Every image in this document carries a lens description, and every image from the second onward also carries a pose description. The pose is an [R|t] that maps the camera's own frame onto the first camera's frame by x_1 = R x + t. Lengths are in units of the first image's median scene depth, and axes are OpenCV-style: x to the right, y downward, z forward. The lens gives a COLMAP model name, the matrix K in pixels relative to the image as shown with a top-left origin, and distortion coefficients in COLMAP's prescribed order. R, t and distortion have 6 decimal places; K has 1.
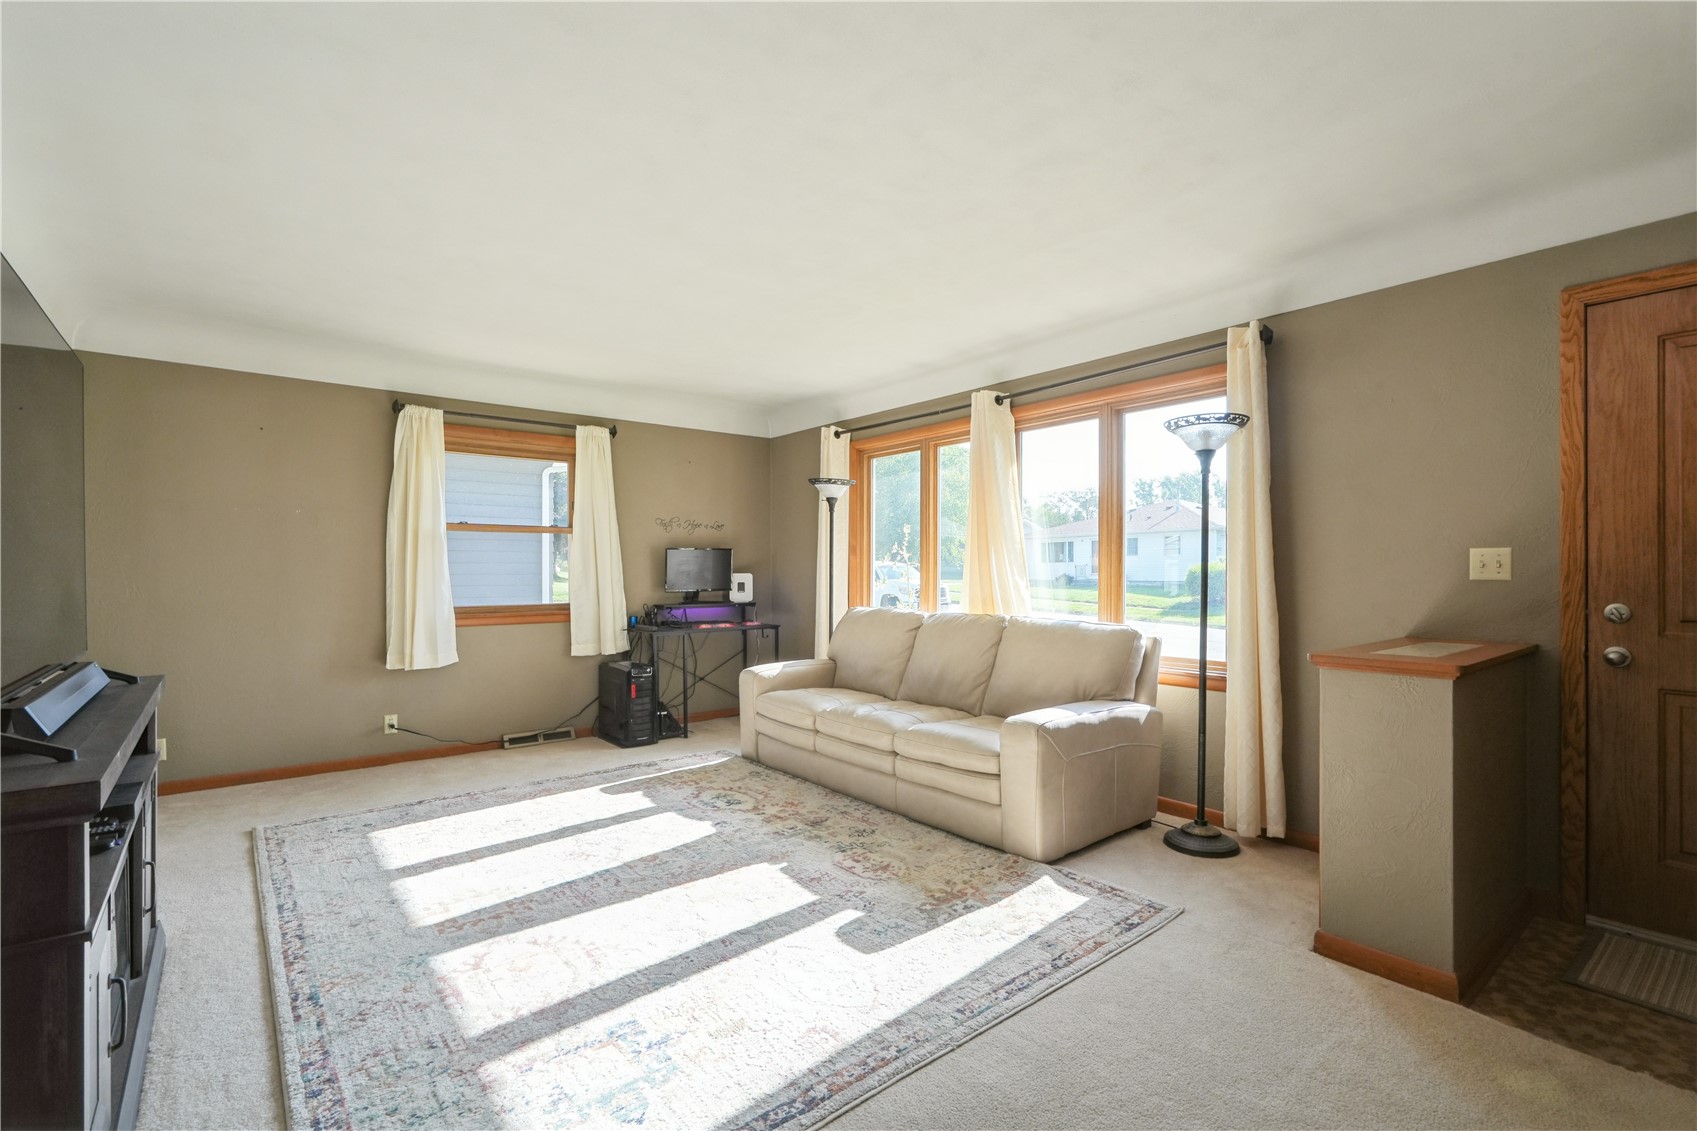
lens RADIAL K [[768.8, 0, 856.7], [0, 768.8, 567.5], [0, 0, 1]] dist [-0.009491, -0.001334]
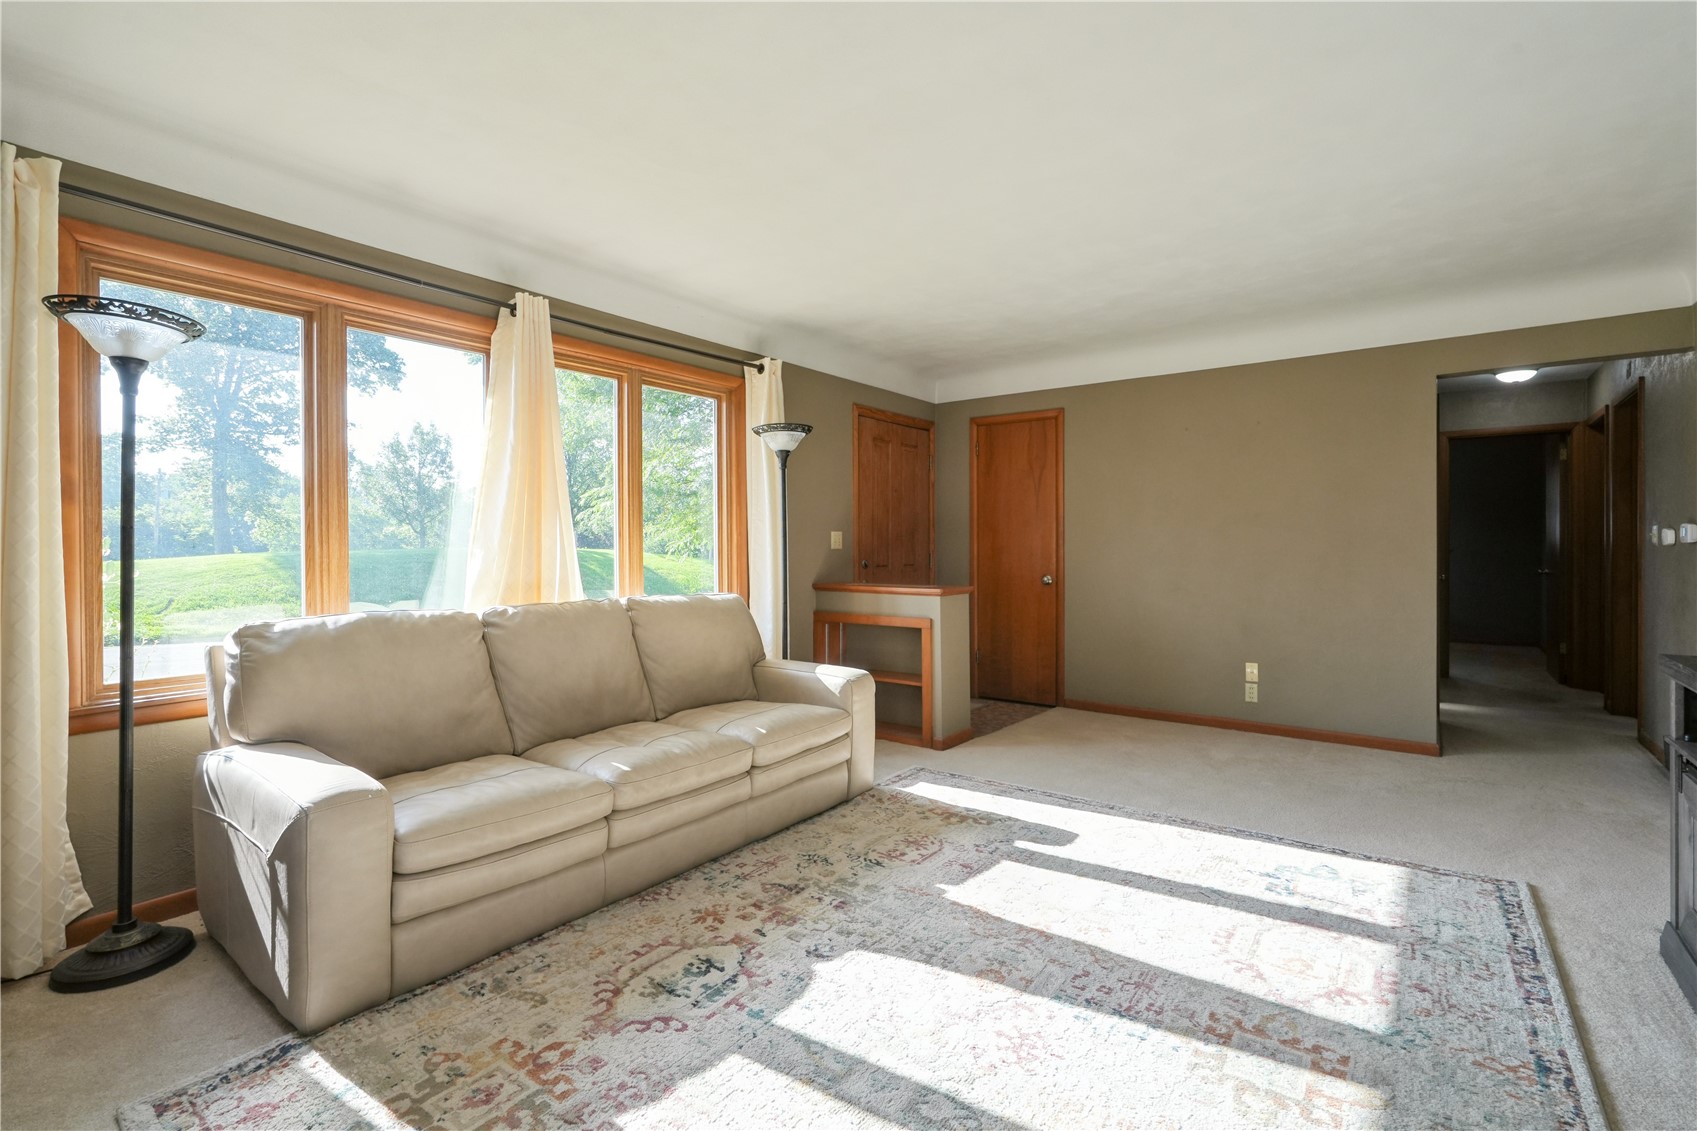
lens RADIAL K [[768.8, 0, 854.5], [0, 768.8, 556.0], [0, 0, 1]] dist [-0.009491, -0.001334]
pose [[-0.241386, -0.009227, 0.970385, -0.852053], [-0.001925, 0.999957, 0.009029, 0.013265], [-0.970427, 0.000312, -0.241393, 1.236436]]
